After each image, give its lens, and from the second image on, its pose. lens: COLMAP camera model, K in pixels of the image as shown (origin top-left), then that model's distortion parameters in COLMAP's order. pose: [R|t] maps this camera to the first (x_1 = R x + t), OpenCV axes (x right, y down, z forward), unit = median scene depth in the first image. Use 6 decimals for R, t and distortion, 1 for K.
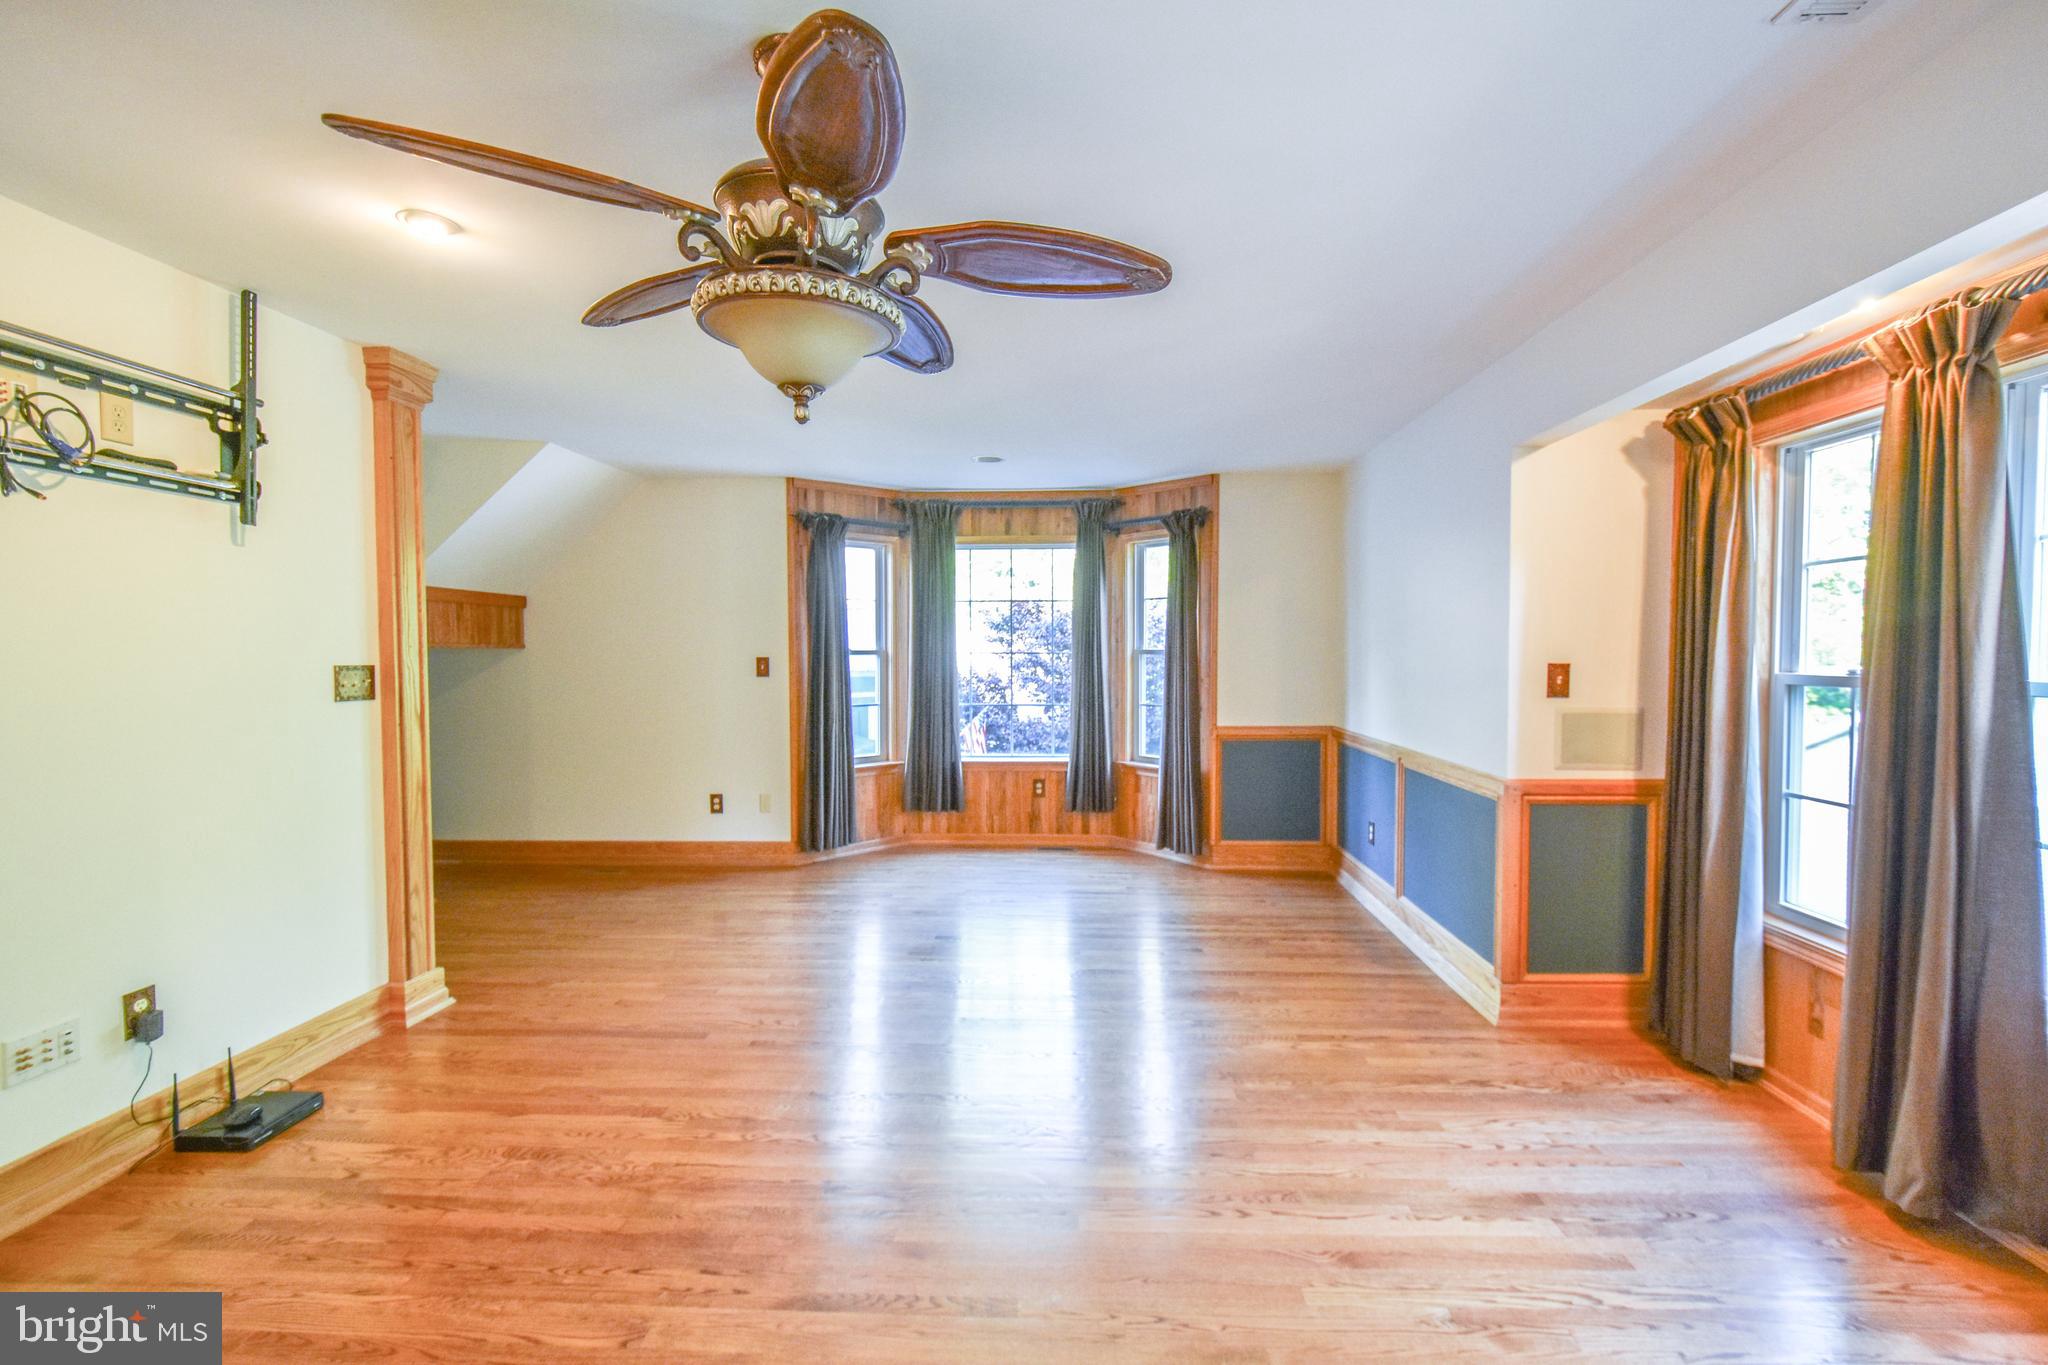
lens RADIAL K [[896.8, 0, 1055.4], [0, 896.8, 671.9], [0, 0, 1]] dist [-0.002044, -0.000592]
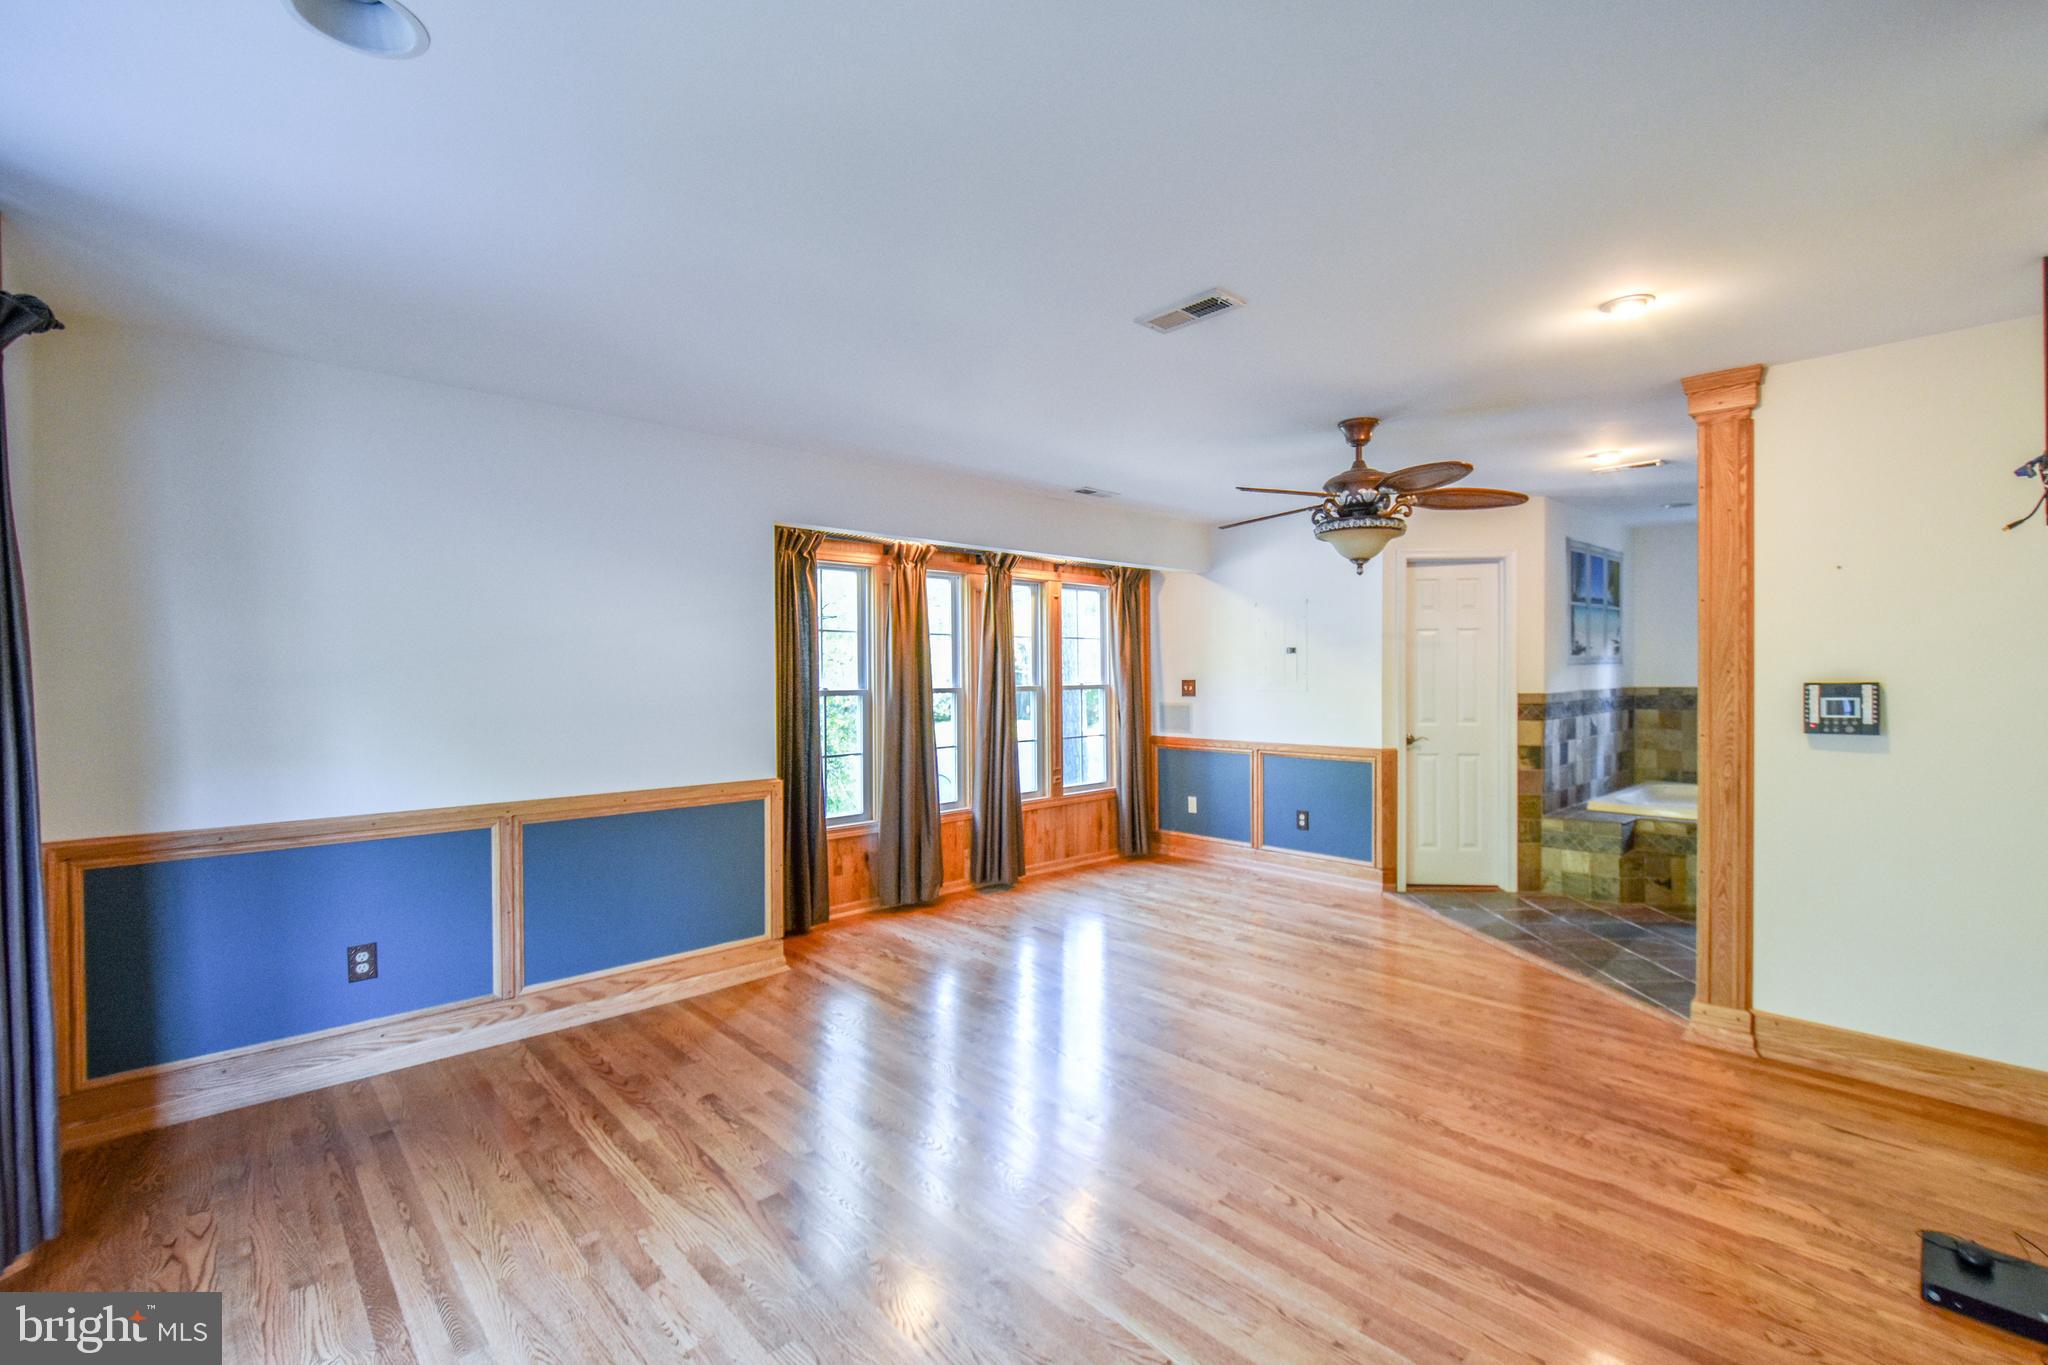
lens RADIAL K [[896.8, 0, 1049.0], [0, 896.8, 688.6], [0, 0, 1]] dist [-0.002044, -0.000592]
pose [[-0.715883, -0.006520, 0.698190, -0.820771], [0.022110, 0.999243, 0.032002, -0.049258], [-0.697870, 0.038346, -0.715197, 2.013437]]
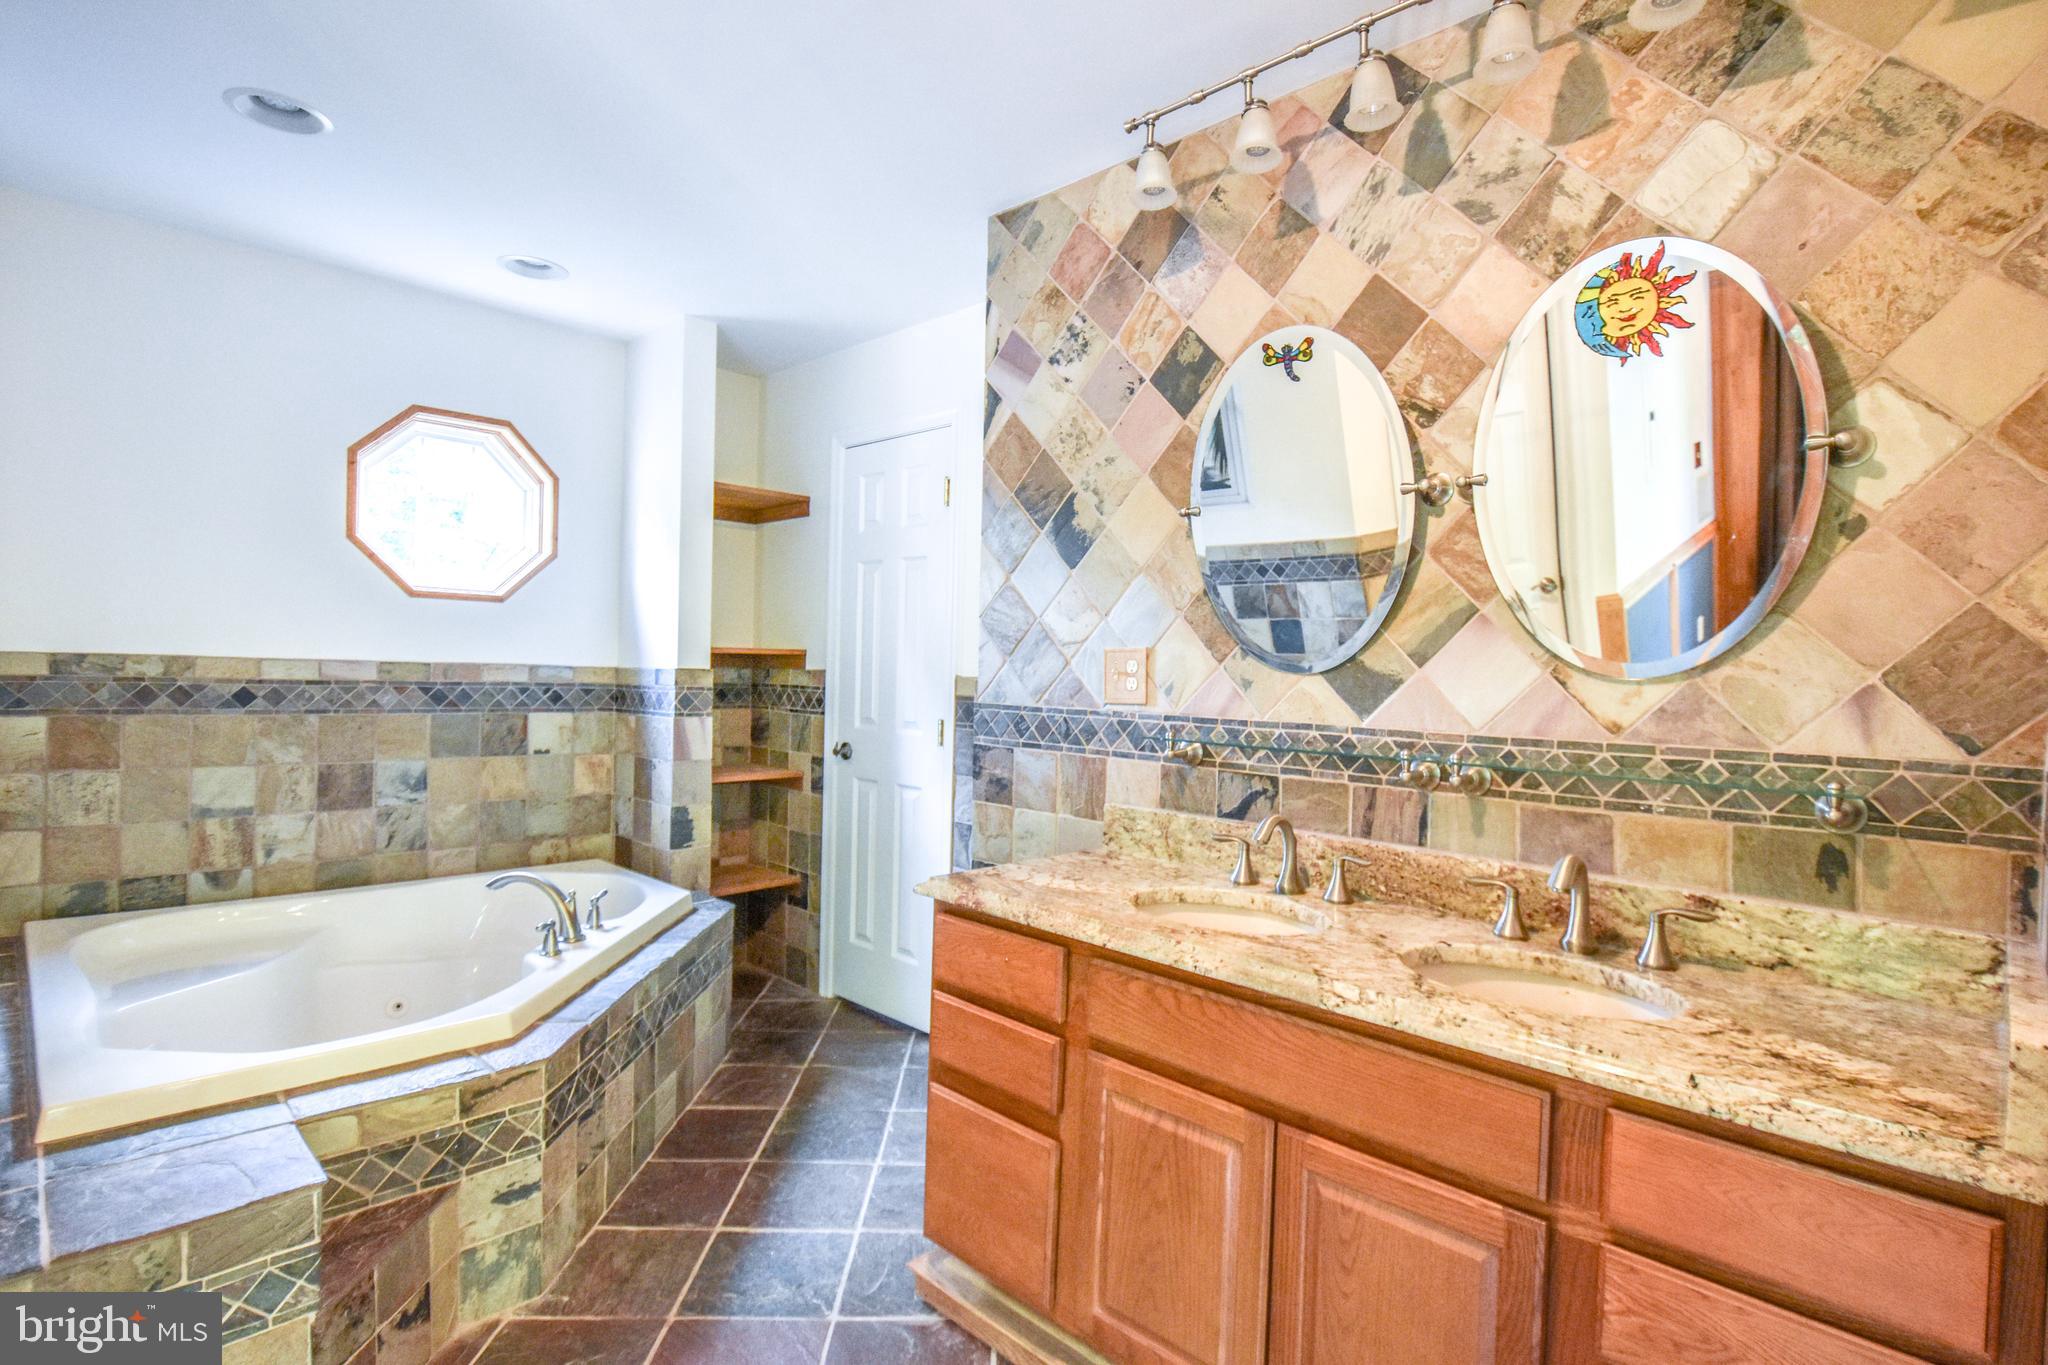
lens RADIAL K [[1004.9, 0, 1068.1], [0, 1004.9, 685.6], [0, 0, 1]] dist [-0.013159, -0.001718]
pose [[-0.652714, -0.005928, -0.757581, -0.201976], [-0.043922, 0.998584, 0.030029, 0.024572], [0.756330, 0.052875, -0.652050, 0.401669]]
